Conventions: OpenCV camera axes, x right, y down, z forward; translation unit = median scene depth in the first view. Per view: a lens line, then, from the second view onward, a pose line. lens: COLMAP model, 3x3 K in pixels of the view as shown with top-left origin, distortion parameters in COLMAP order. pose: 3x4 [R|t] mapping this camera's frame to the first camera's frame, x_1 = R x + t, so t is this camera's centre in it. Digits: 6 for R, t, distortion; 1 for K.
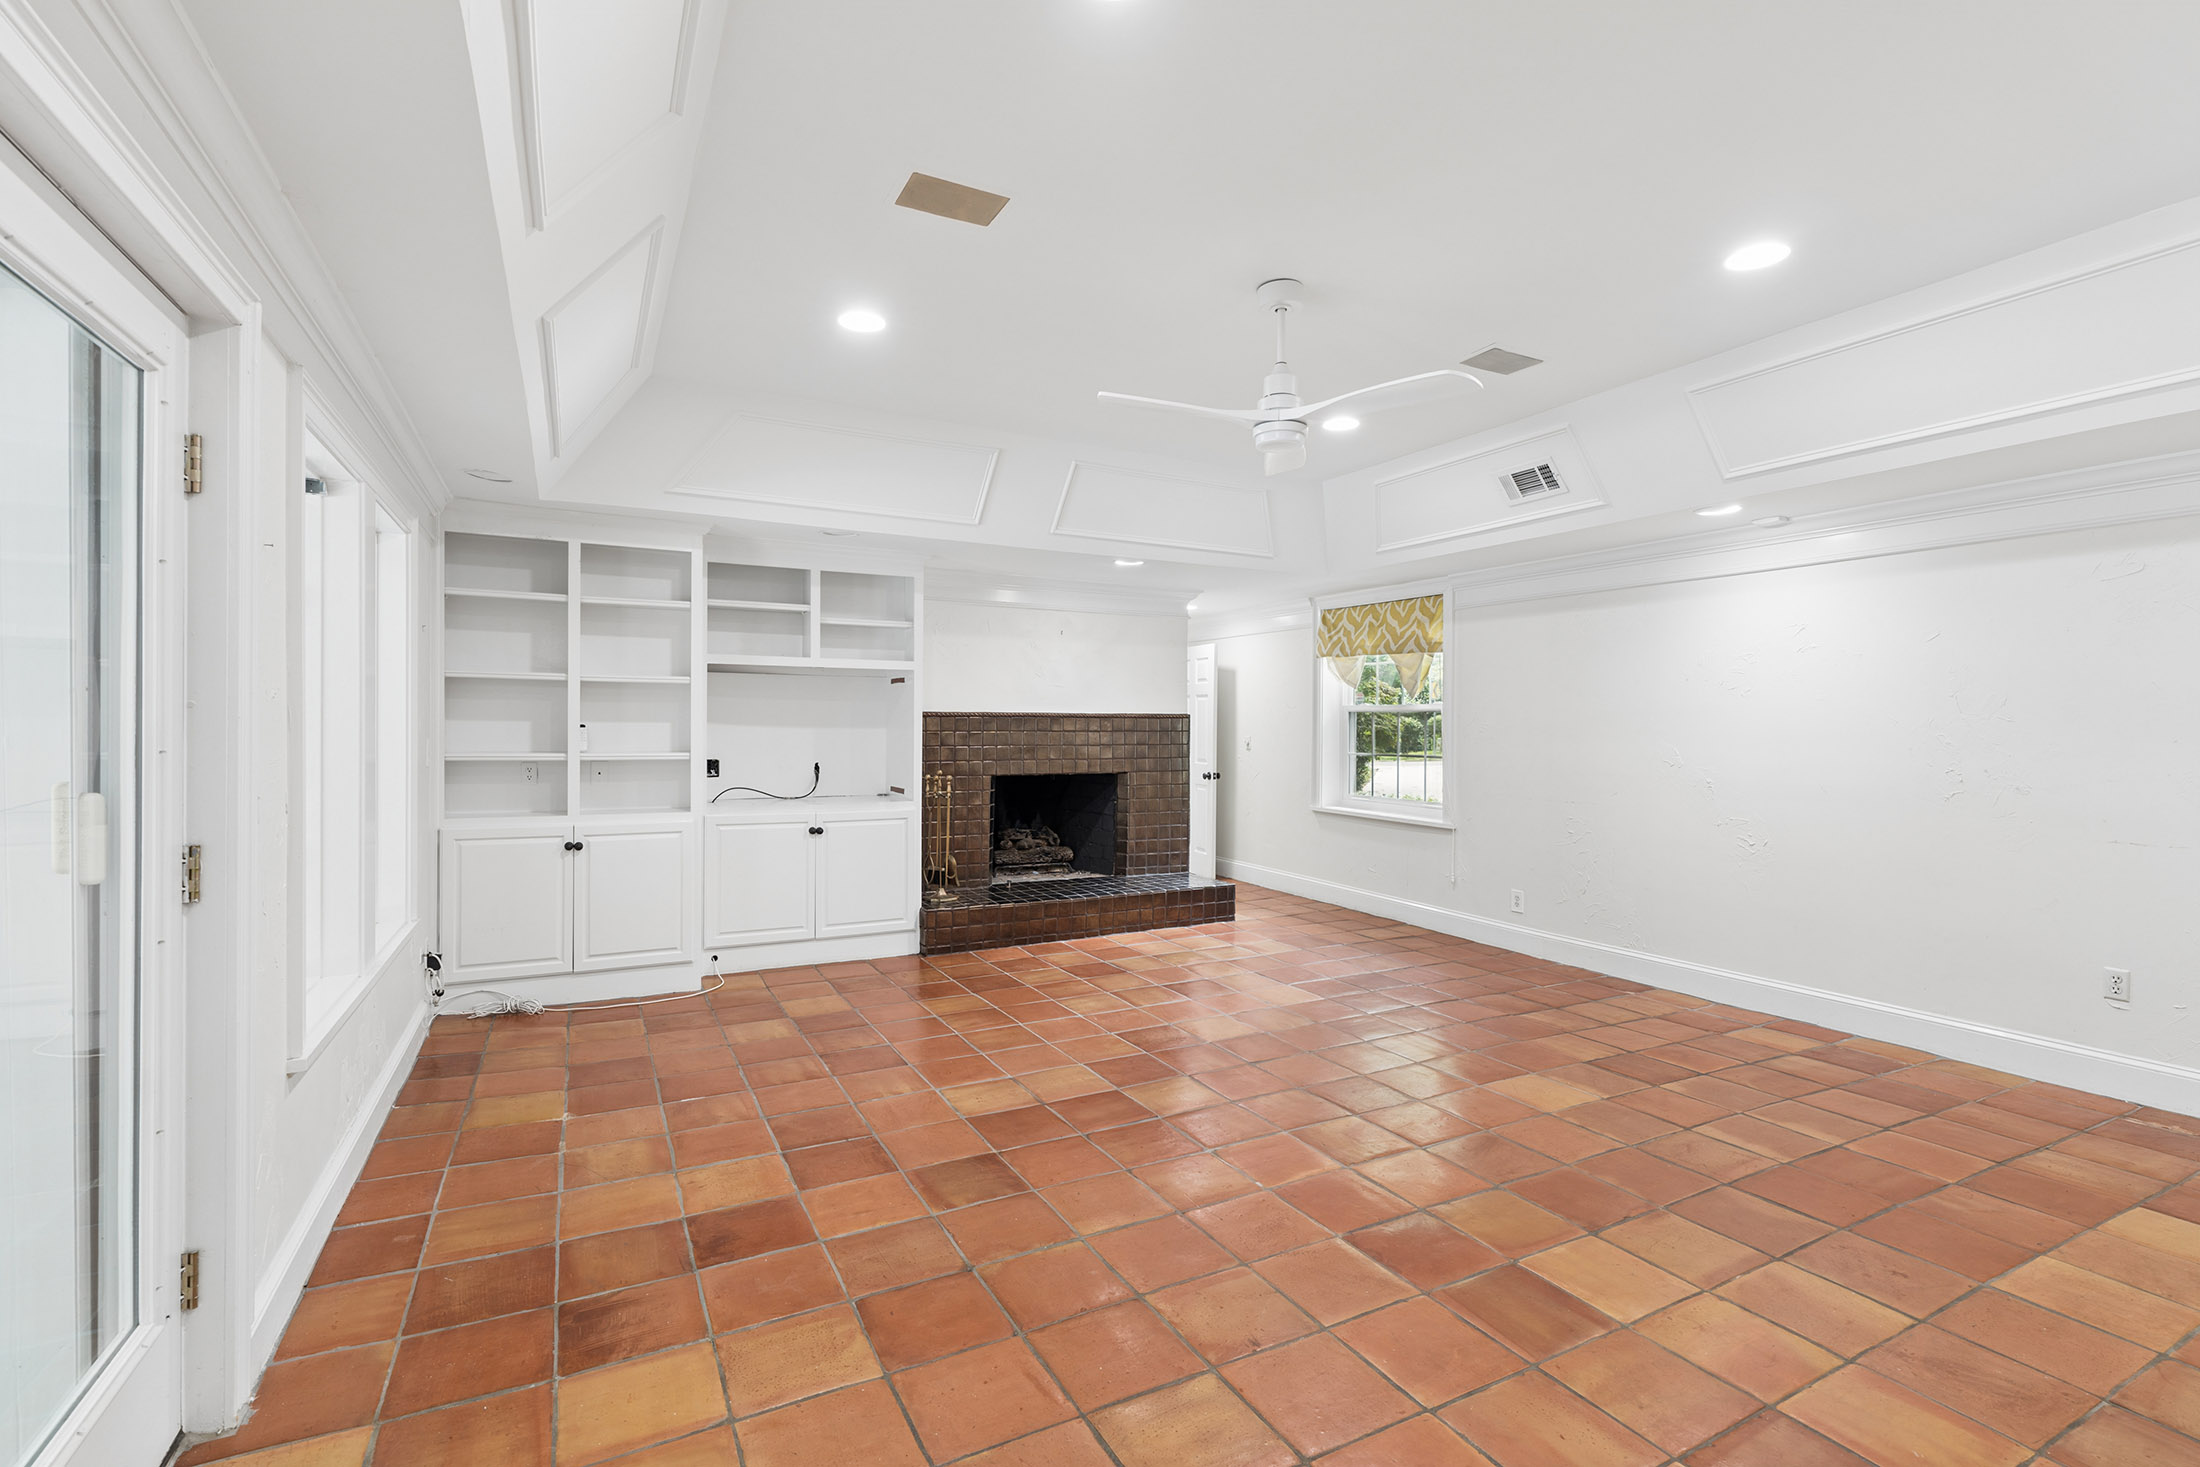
lens RADIAL K [[996.5, 0, 1103.5], [0, 996.5, 727.0], [0, 0, 1]] dist [-0.004419, 0.000183]
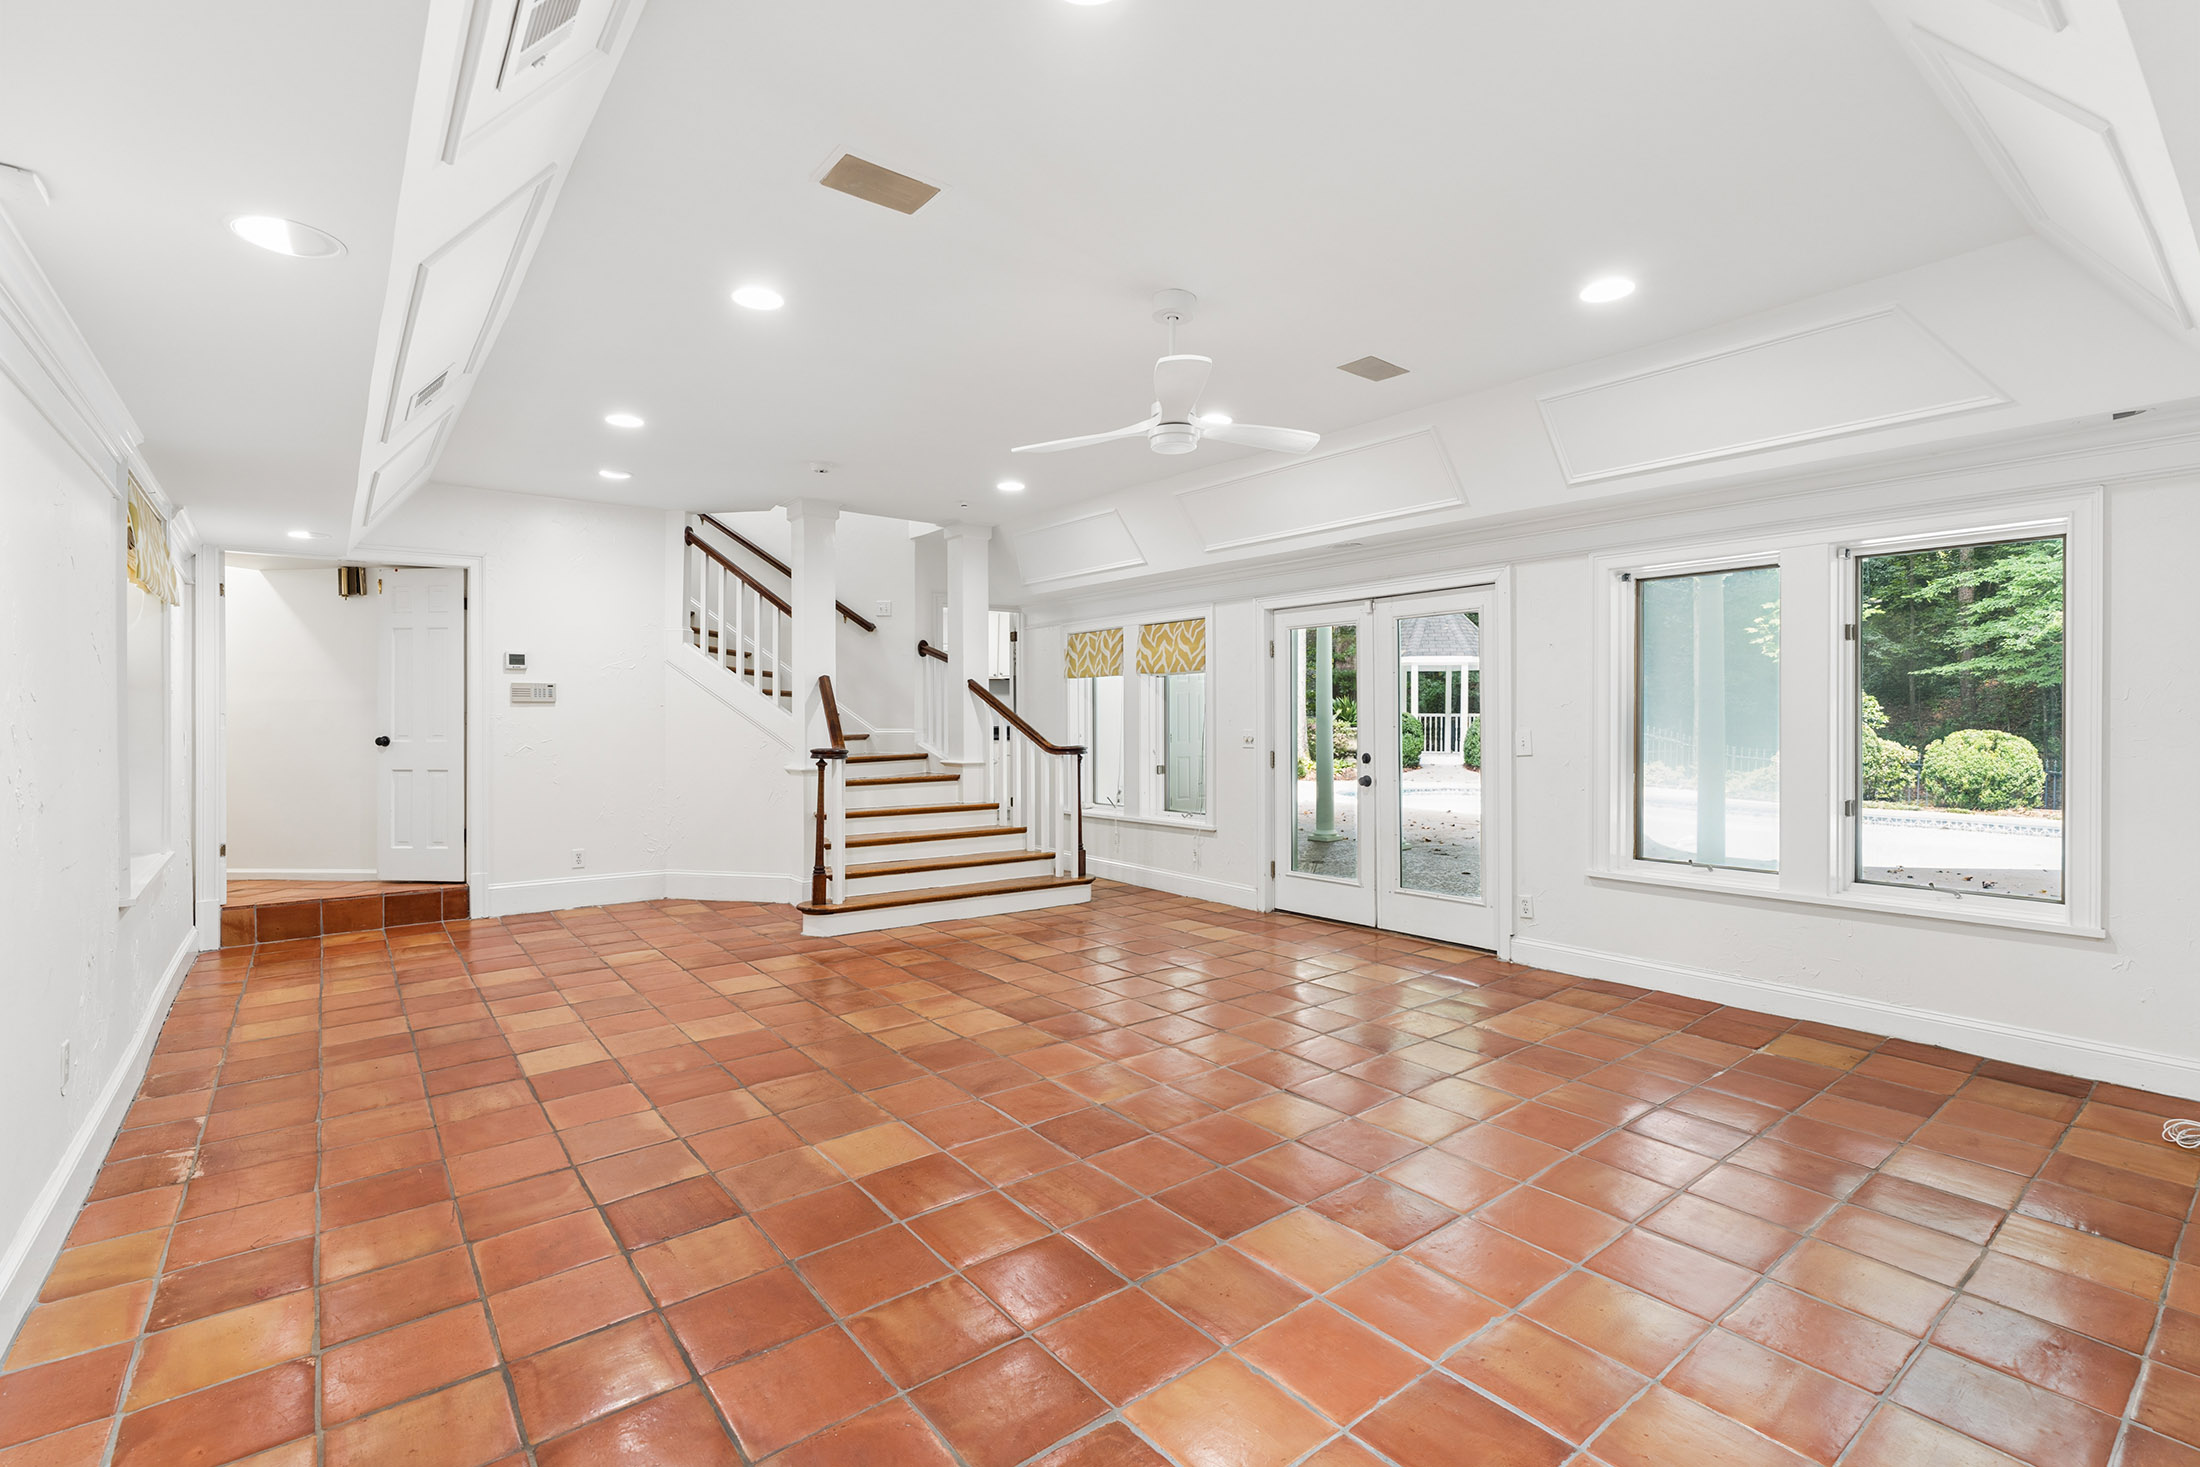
lens RADIAL K [[996.5, 0, 1103.5], [0, 996.5, 727.0], [0, 0, 1]] dist [-0.004419, 0.000183]
pose [[-0.983607, -0.003192, -0.180296, 0.441145], [-0.004152, 0.999979, 0.004943, 0.006235], [0.180276, 0.005610, -0.983600, 2.037021]]
